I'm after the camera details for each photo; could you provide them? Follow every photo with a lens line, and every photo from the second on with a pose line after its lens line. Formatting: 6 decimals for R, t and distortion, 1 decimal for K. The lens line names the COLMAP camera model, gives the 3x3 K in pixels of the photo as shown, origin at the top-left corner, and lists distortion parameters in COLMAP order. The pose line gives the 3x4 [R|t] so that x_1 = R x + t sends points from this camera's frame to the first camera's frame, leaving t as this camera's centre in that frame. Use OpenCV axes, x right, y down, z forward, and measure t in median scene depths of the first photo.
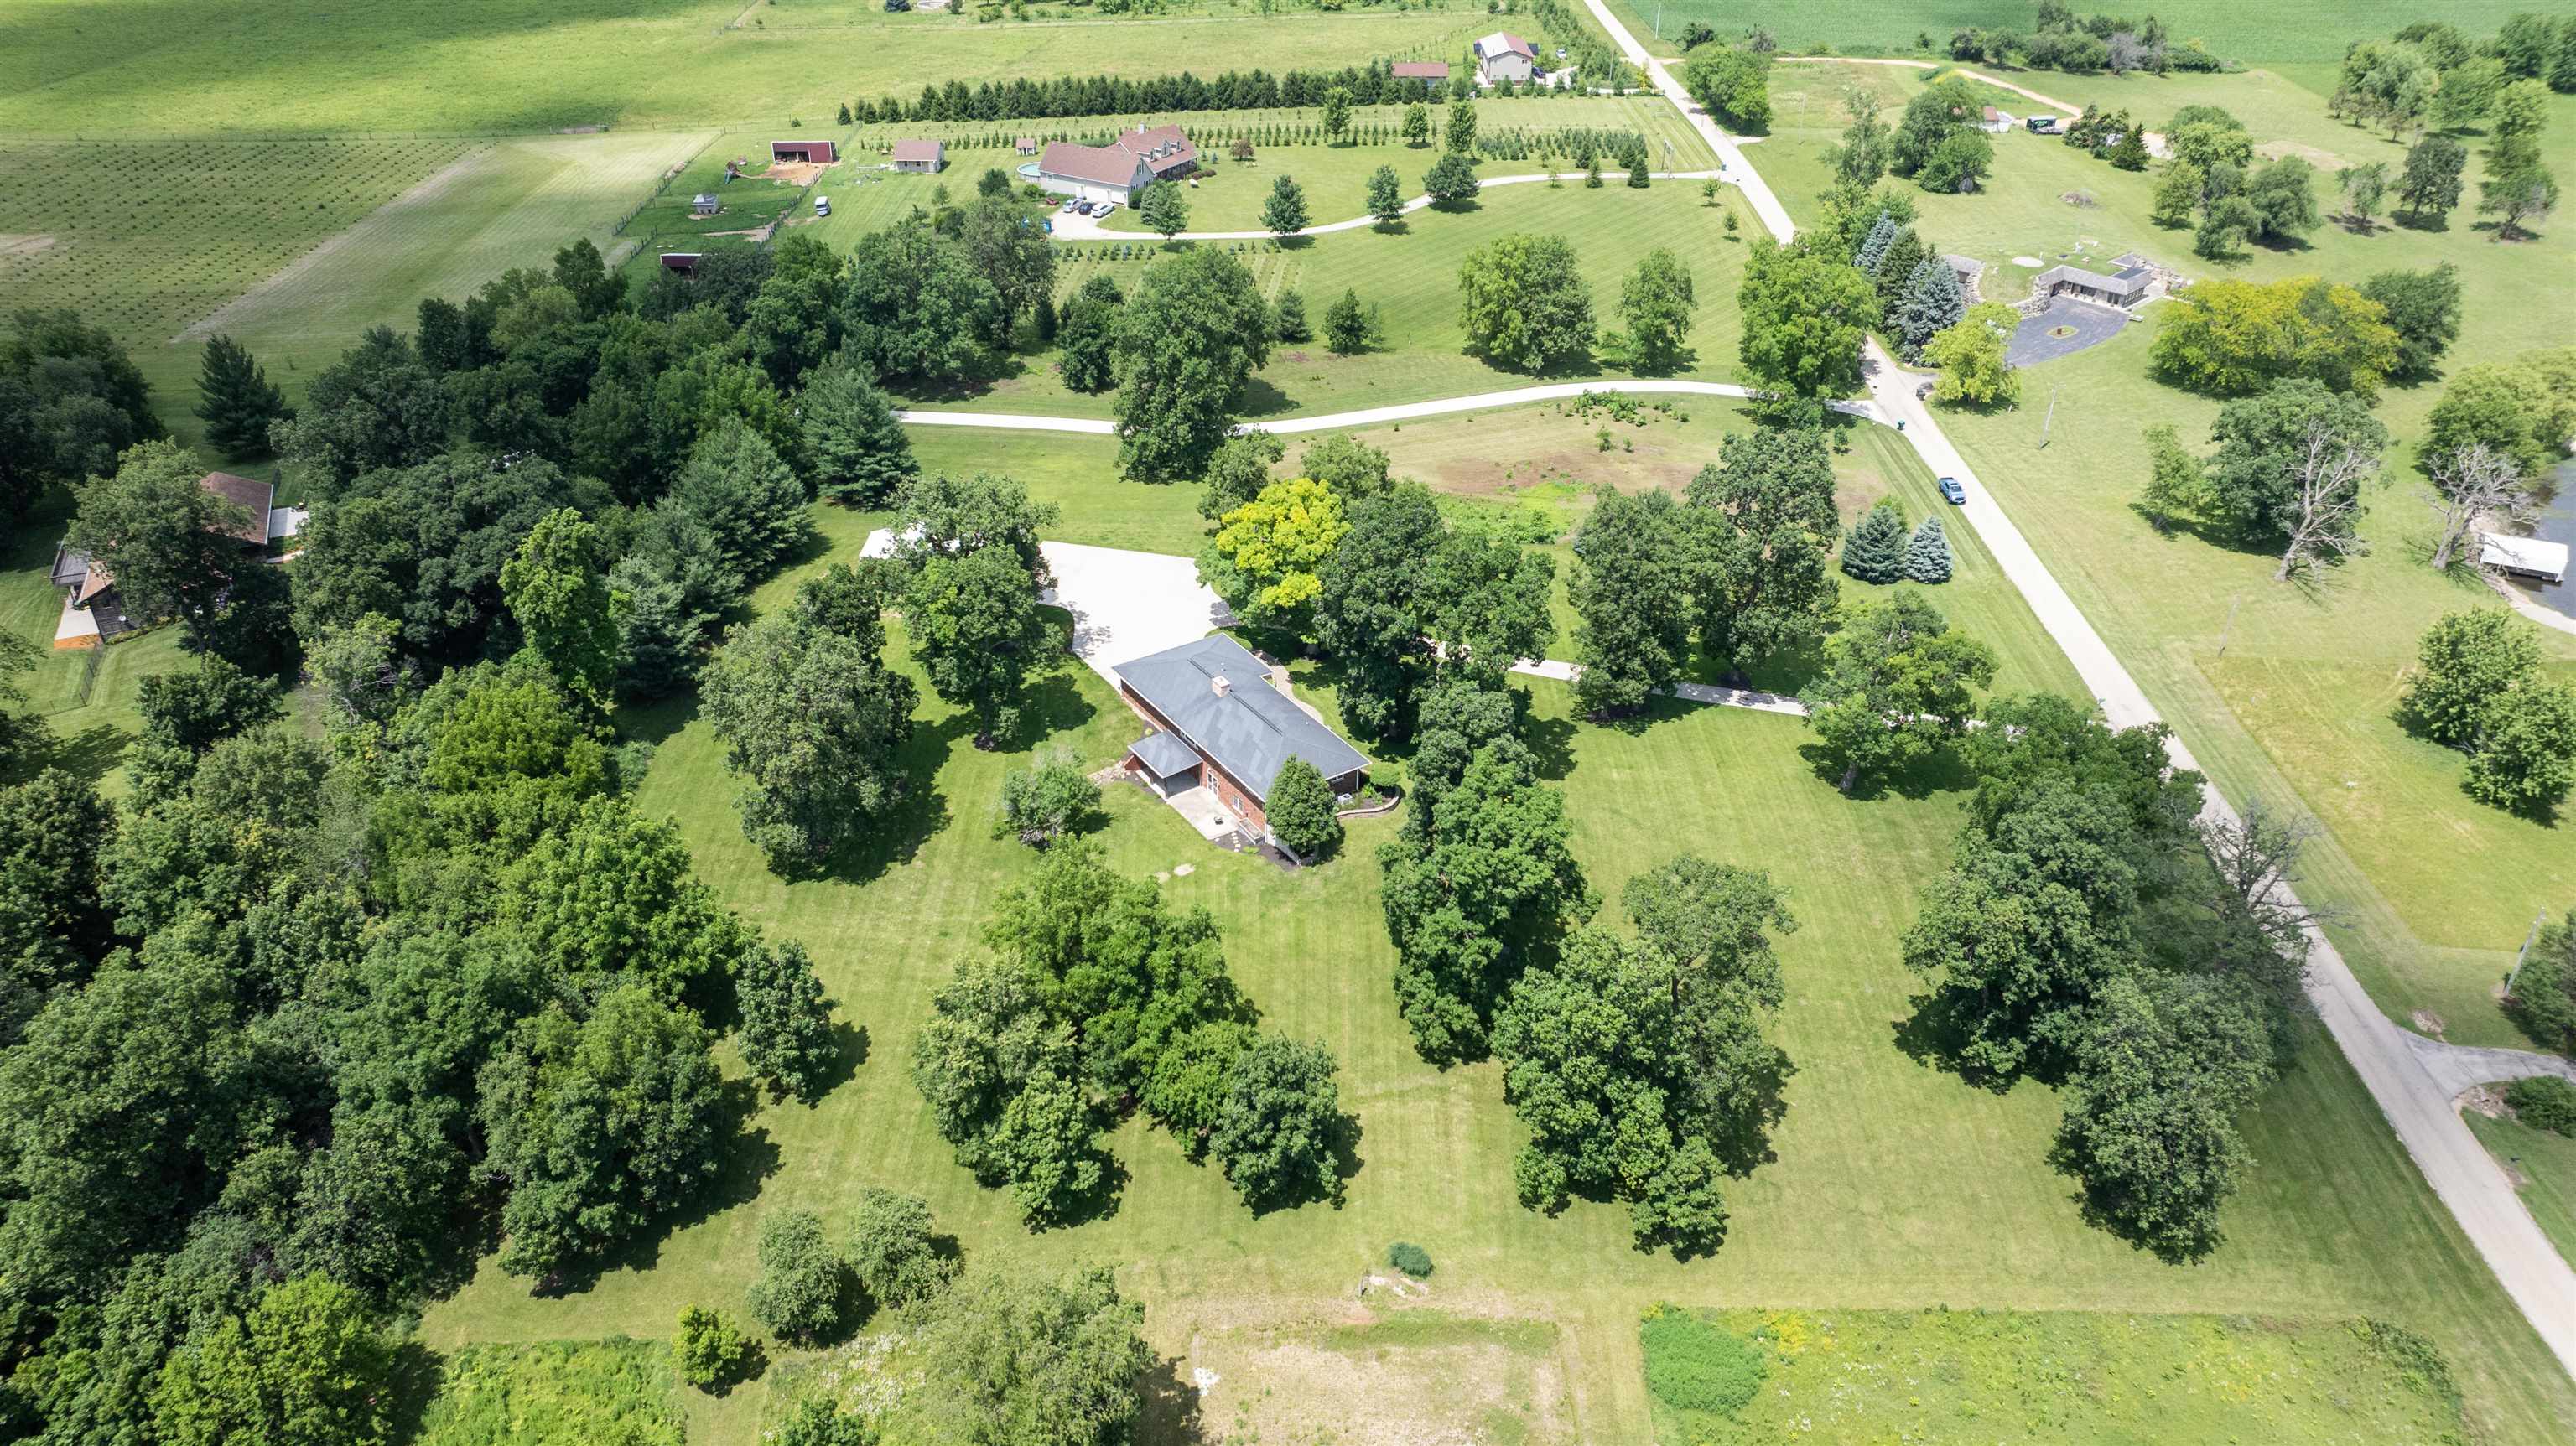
lens RADIAL K [[1747.5, 0, 1288.0], [0, 1747.5, 723.0], [0, 0, 1]] dist [0.002081, 0.003260]
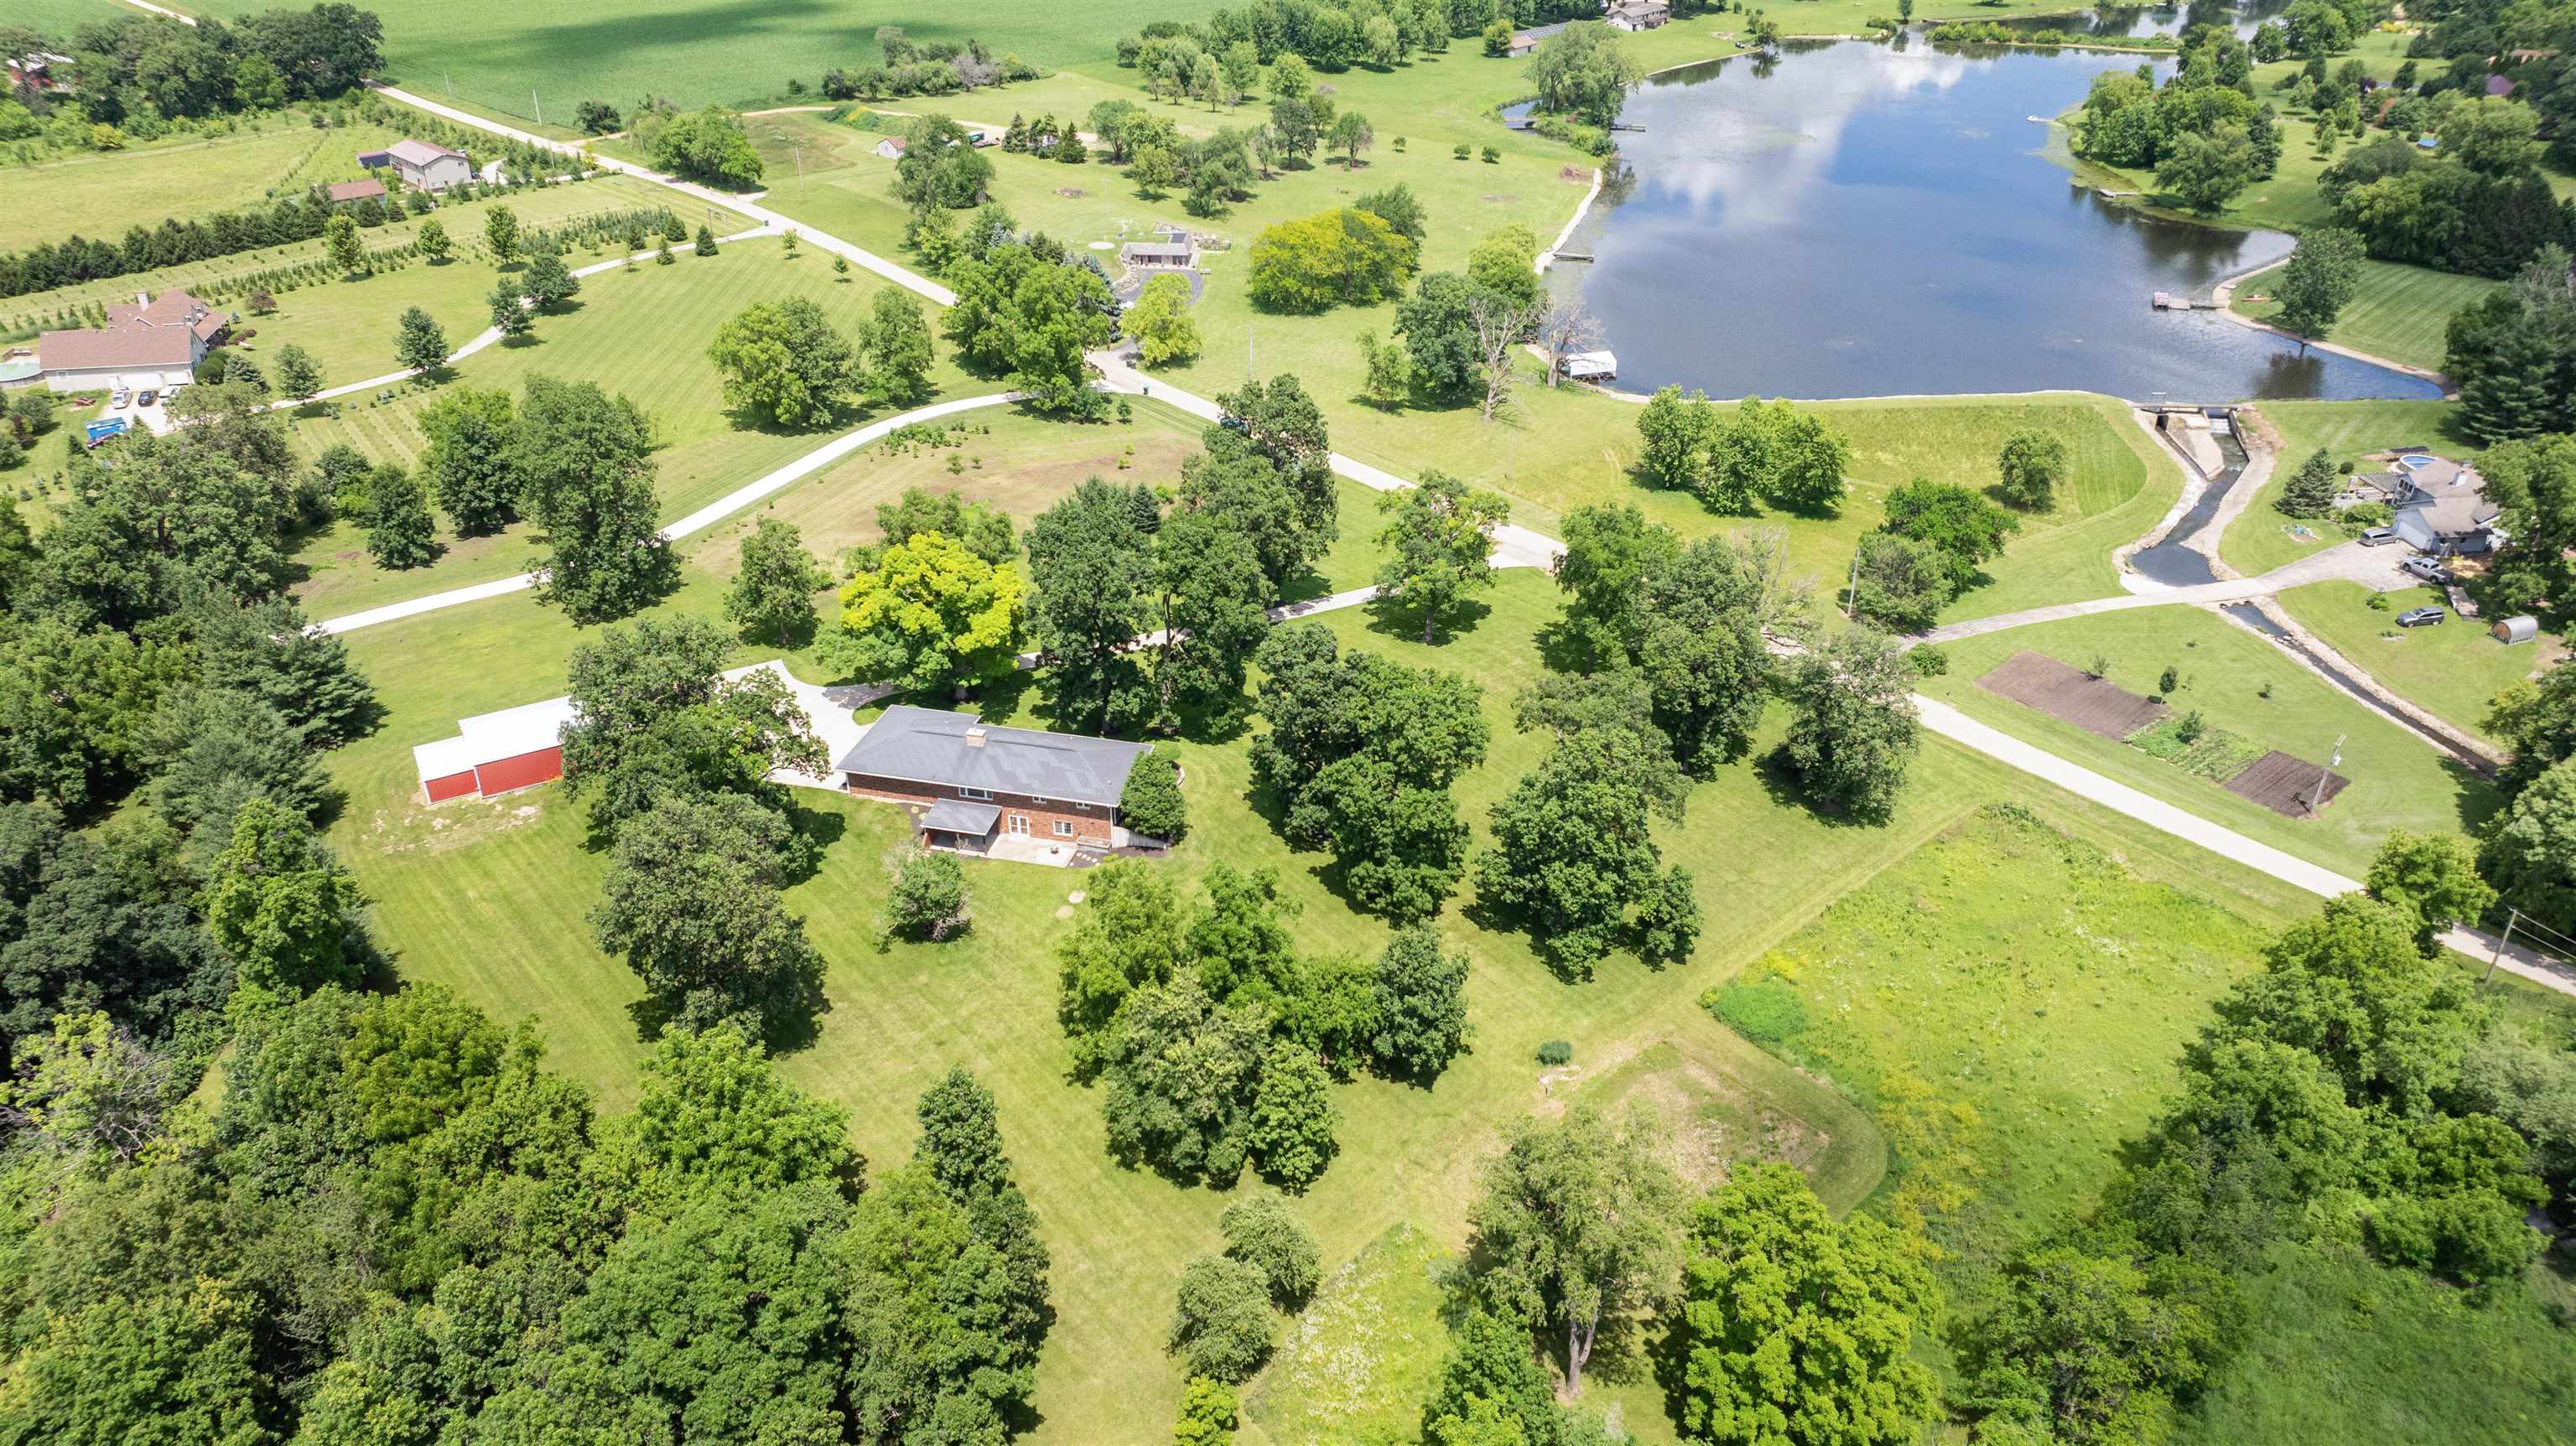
lens RADIAL K [[1747.5, 0, 1288.0], [0, 1747.5, 723.0], [0, 0, 1]] dist [0.002081, 0.003260]
pose [[0.752300, -0.342494, 0.562799, -0.224007], [0.360071, 0.929125, 0.084113, -0.023115], [-0.551719, 0.139369, 0.822303, 0.029841]]
